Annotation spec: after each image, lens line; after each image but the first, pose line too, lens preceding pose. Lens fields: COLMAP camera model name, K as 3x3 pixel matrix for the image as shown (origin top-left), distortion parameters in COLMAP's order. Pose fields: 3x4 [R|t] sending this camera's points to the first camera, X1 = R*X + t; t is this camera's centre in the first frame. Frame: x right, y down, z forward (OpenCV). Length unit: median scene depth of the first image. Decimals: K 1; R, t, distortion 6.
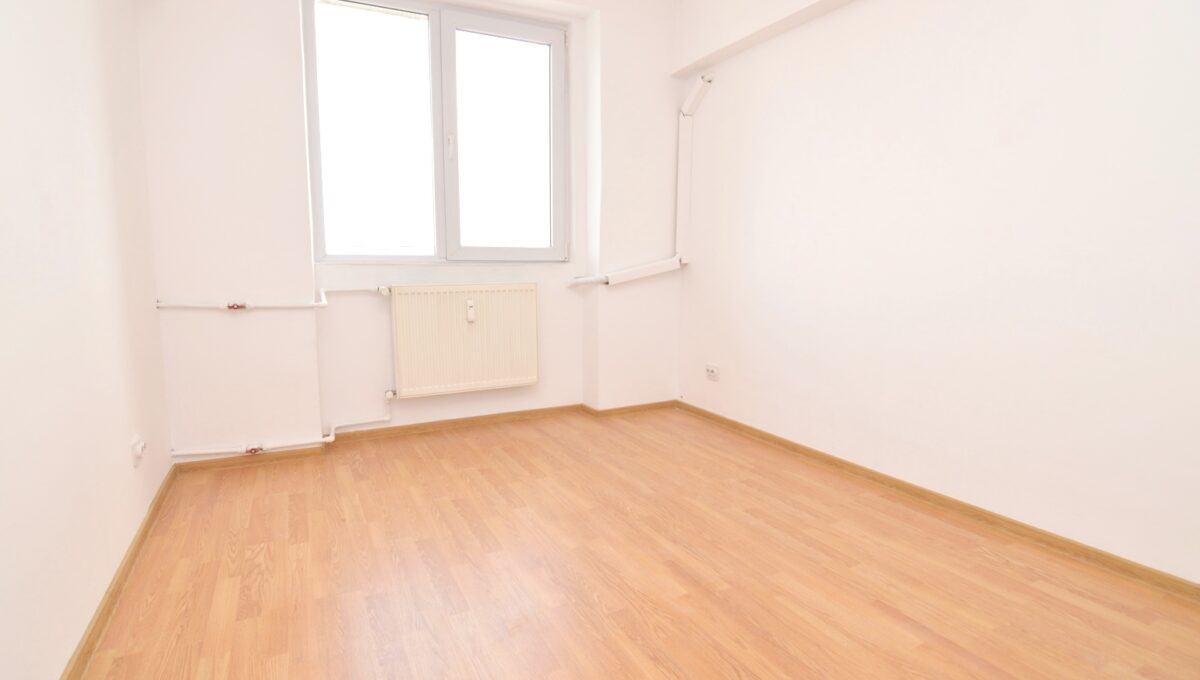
lens RADIAL K [[588.2, 0, 592.4], [0, 588.2, 338.6], [0, 0, 1]] dist [-0.008448, -0.009715]
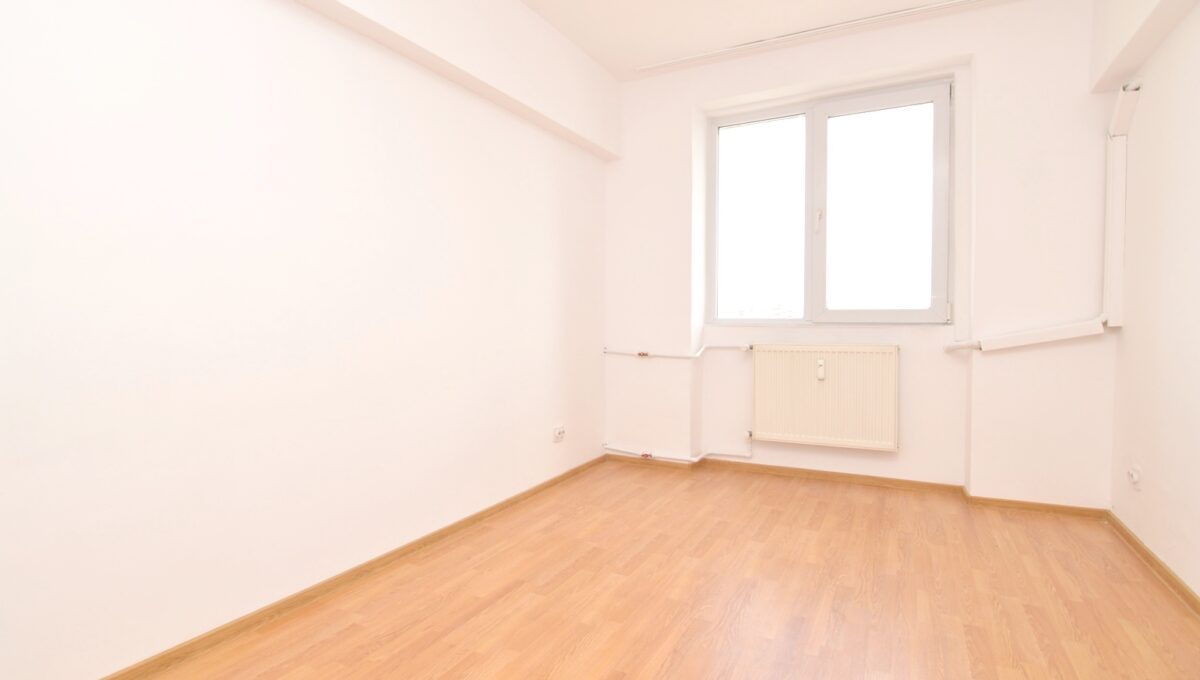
lens RADIAL K [[588.2, 0, 592.4], [0, 588.2, 338.6], [0, 0, 1]] dist [-0.008448, -0.009715]
pose [[0.572340, 0.022840, -0.819698, 0.514652], [-0.105231, 0.993393, -0.045797, -0.011862], [0.813236, 0.112469, 0.570962, 0.048439]]
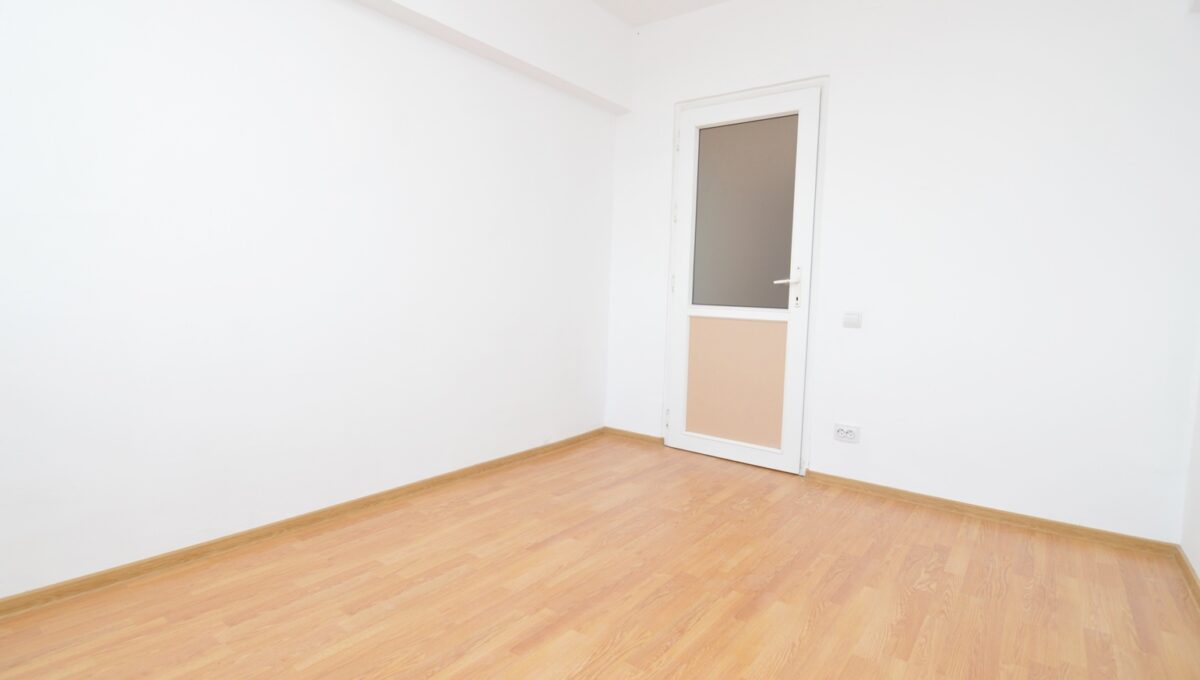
lens RADIAL K [[588.2, 0, 592.4], [0, 588.2, 338.6], [0, 0, 1]] dist [-0.008448, -0.009715]
pose [[-0.427687, -0.086503, 0.899778, -0.424829], [0.089712, 0.986434, 0.137476, -0.106697], [-0.899464, 0.139517, -0.414125, 0.812282]]
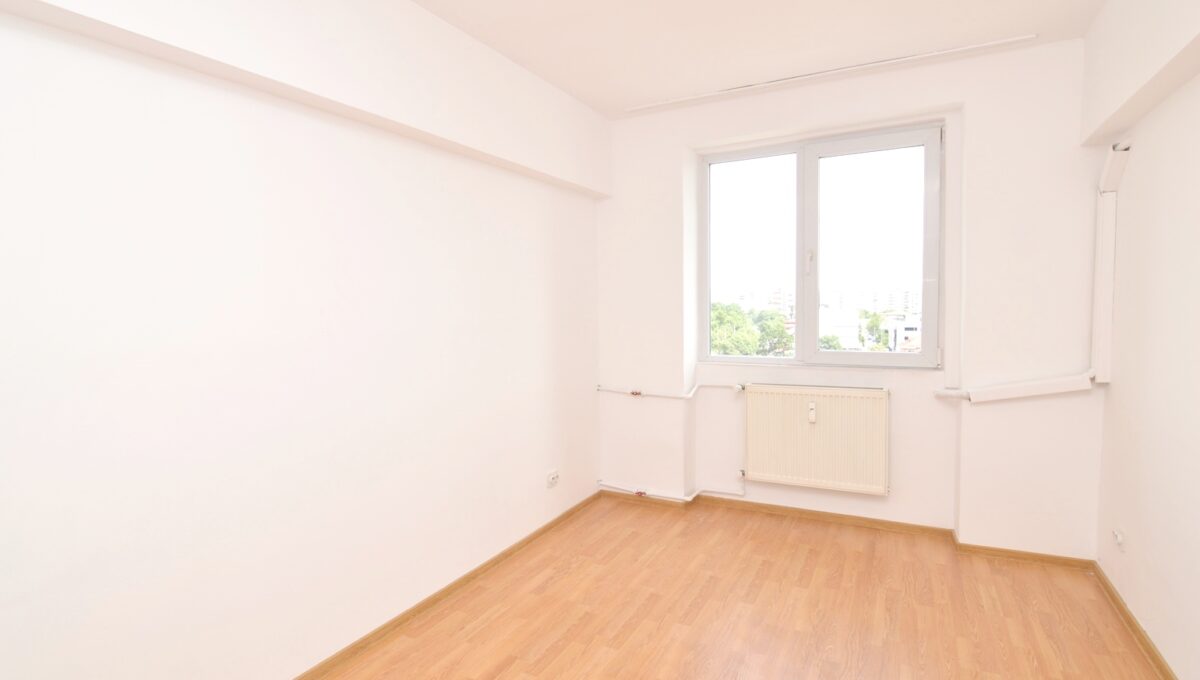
lens RADIAL K [[588.2, 0, 592.4], [0, 588.2, 338.6], [0, 0, 1]] dist [-0.008448, -0.009715]
pose [[0.572023, 0.034231, -0.819523, 0.525588], [-0.092066, 0.995495, -0.022681, -0.144180], [0.815054, 0.088424, 0.572598, 0.048050]]
